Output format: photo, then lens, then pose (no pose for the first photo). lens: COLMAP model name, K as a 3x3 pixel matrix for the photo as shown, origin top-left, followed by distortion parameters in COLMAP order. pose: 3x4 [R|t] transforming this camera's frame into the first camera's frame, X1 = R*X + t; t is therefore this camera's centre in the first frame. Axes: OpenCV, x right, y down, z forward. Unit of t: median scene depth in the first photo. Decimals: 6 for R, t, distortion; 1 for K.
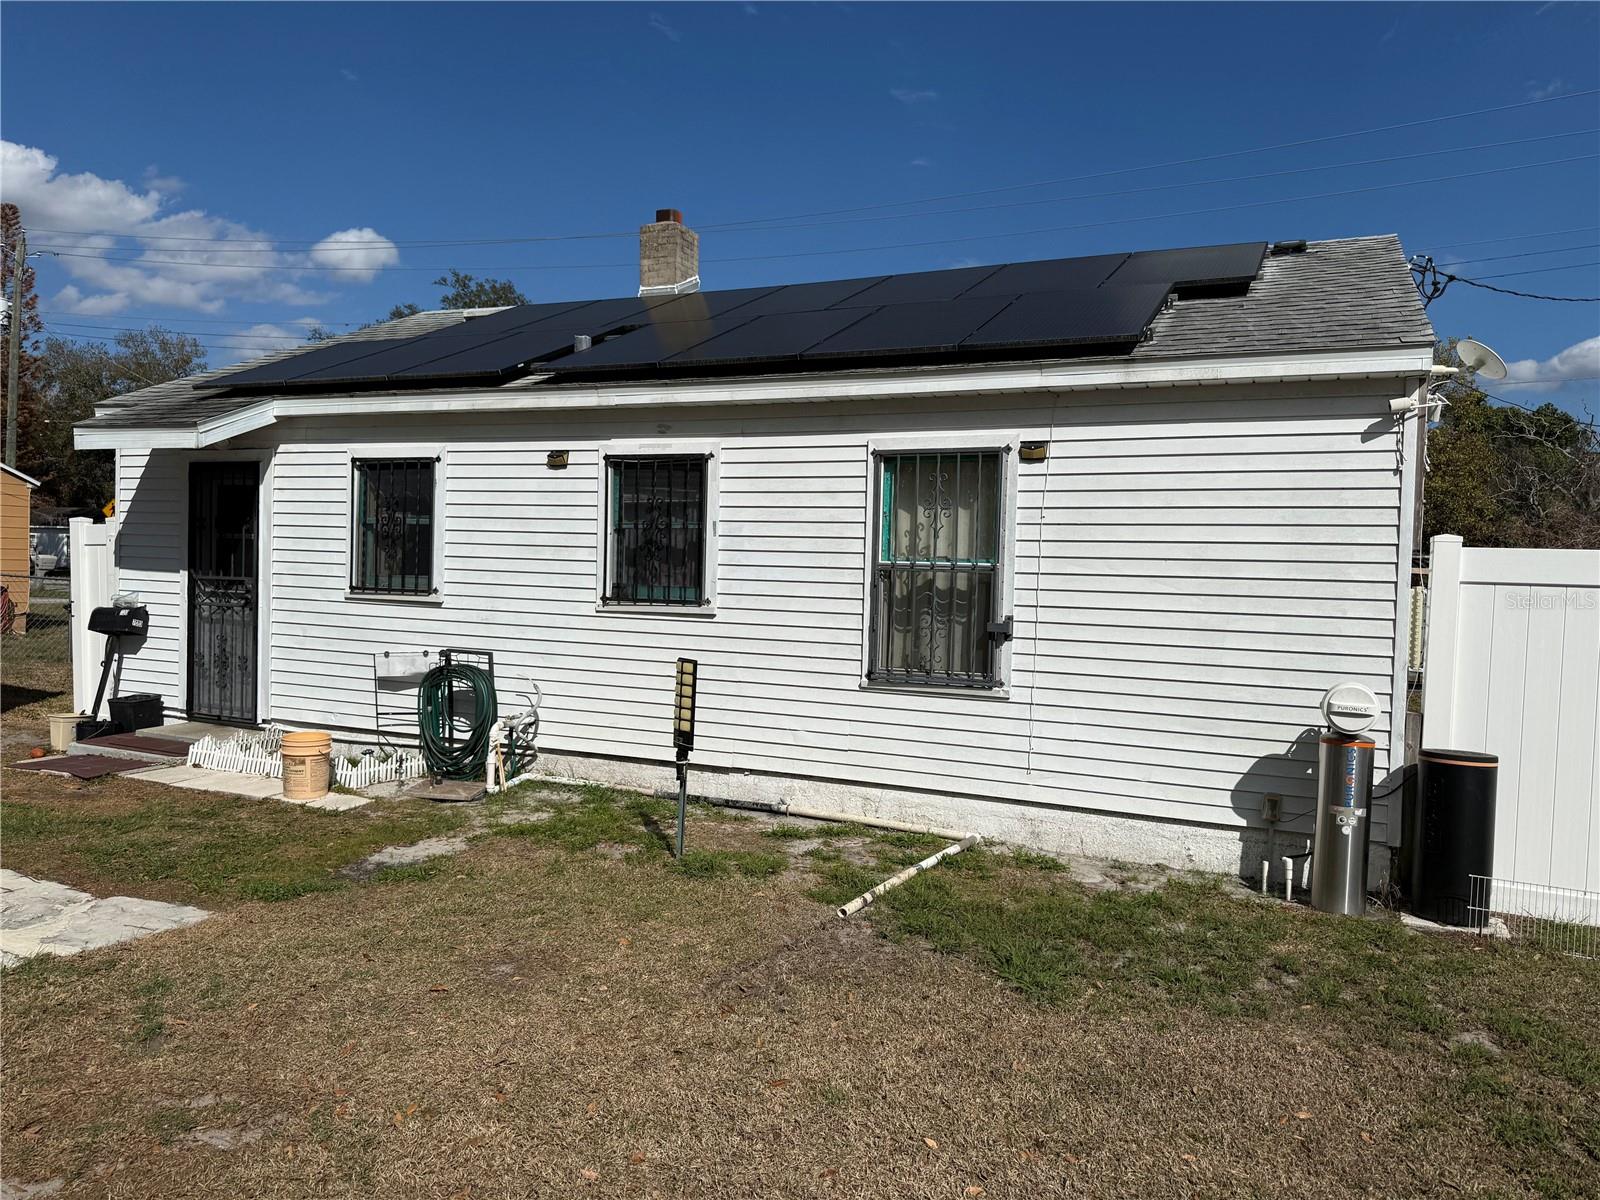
lens RADIAL K [[1104.3, 0, 800.0], [0, 1104.3, 600.0], [0, 0, 1]] dist [0.028401, -0.003371]
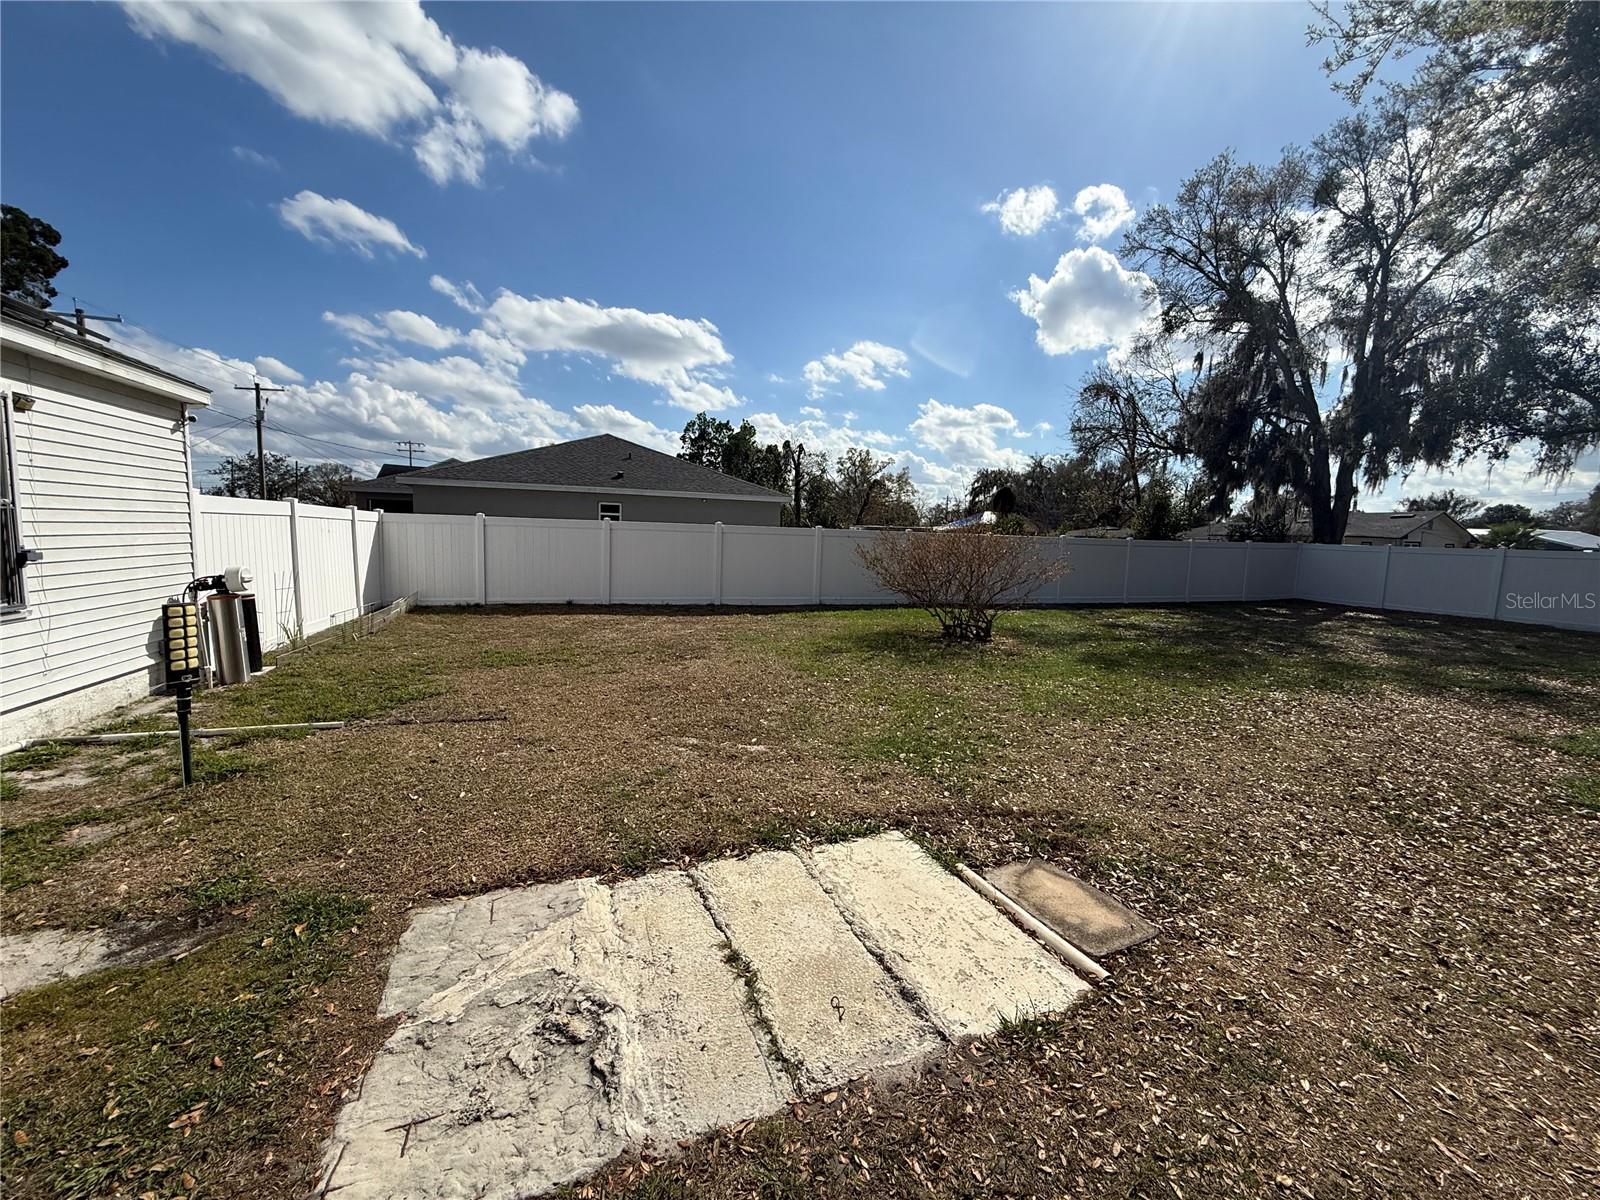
lens RADIAL K [[633.3, 0, 800.0], [0, 633.3, 600.0], [0, 0, 1]] dist [-0.000551, 0.000004]
pose [[-0.663686, -0.132003, 0.736272, -0.678907], [-0.039791, 0.989142, 0.141471, -0.044633], [-0.746952, 0.064595, -0.661733, 0.673192]]
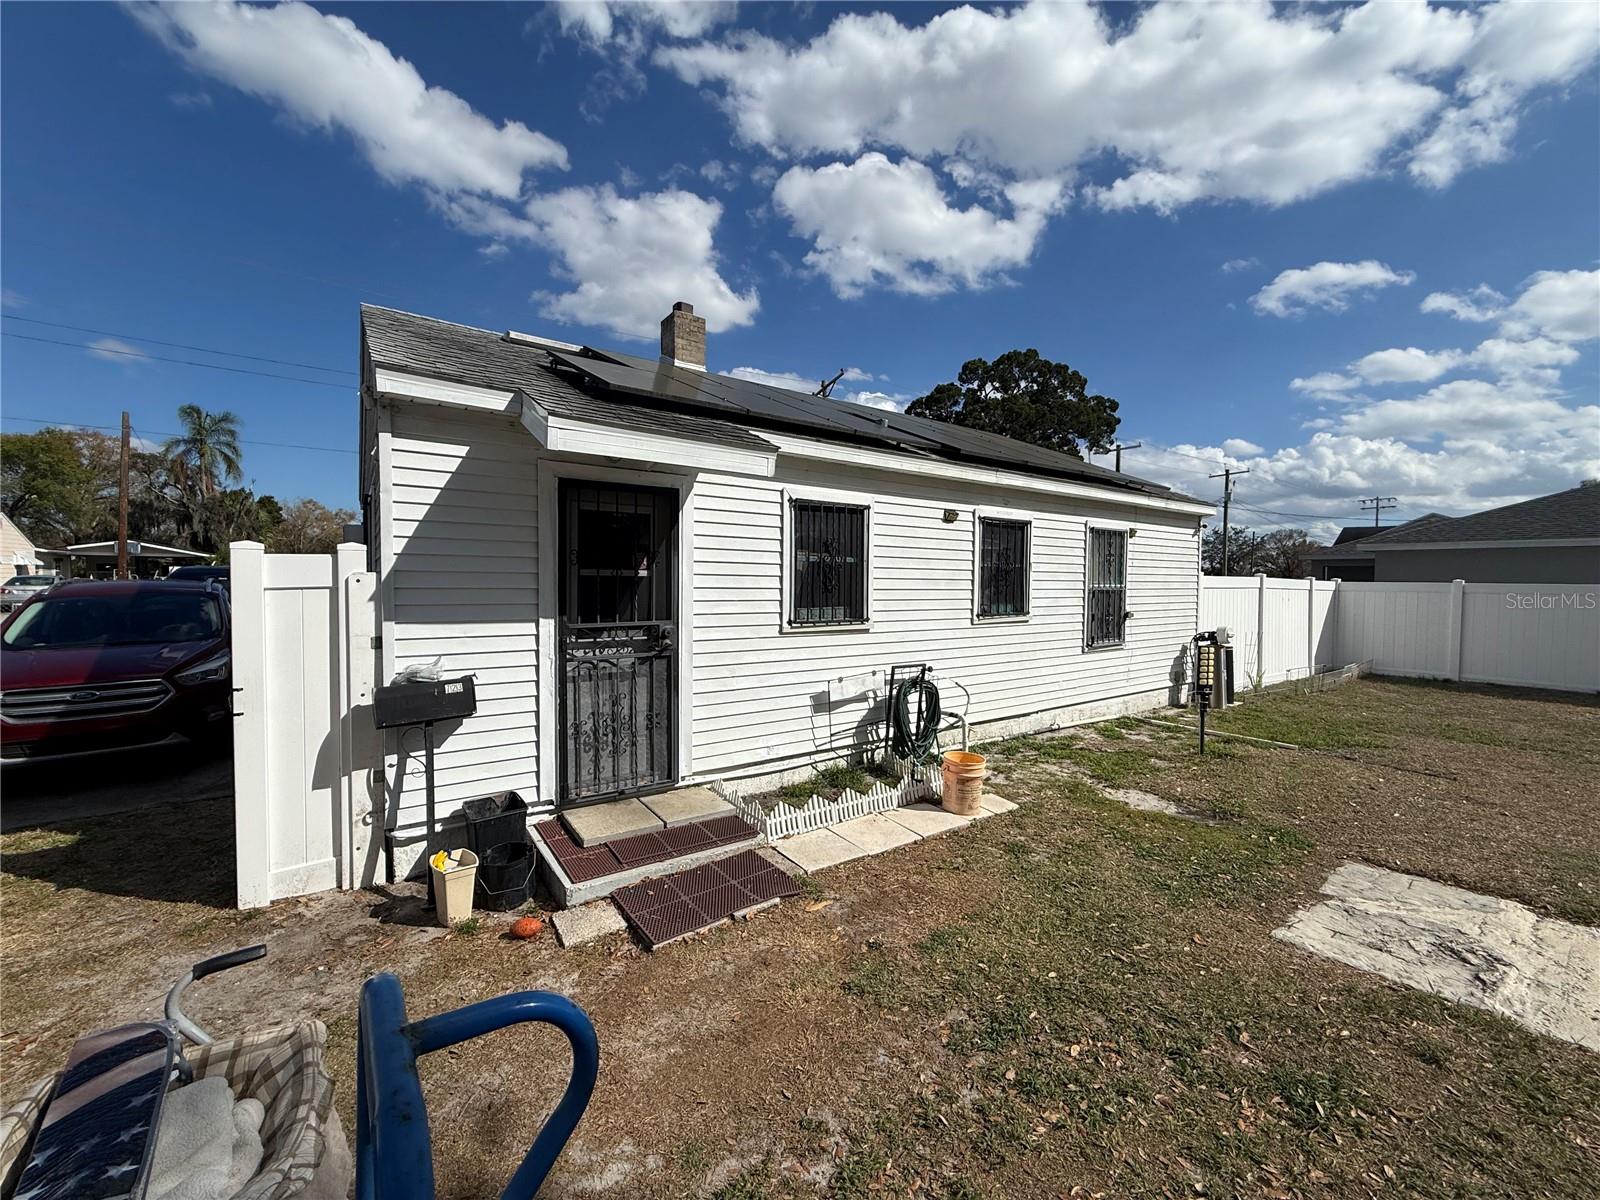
lens RADIAL K [[633.3, 0, 800.0], [0, 633.3, 600.0], [0, 0, 1]] dist [-0.000551, 0.000004]
pose [[0.527262, -0.056703, 0.847809, -0.952963], [0.023340, 0.998361, 0.052257, -0.066641], [-0.849382, -0.007765, 0.527721, 0.718715]]
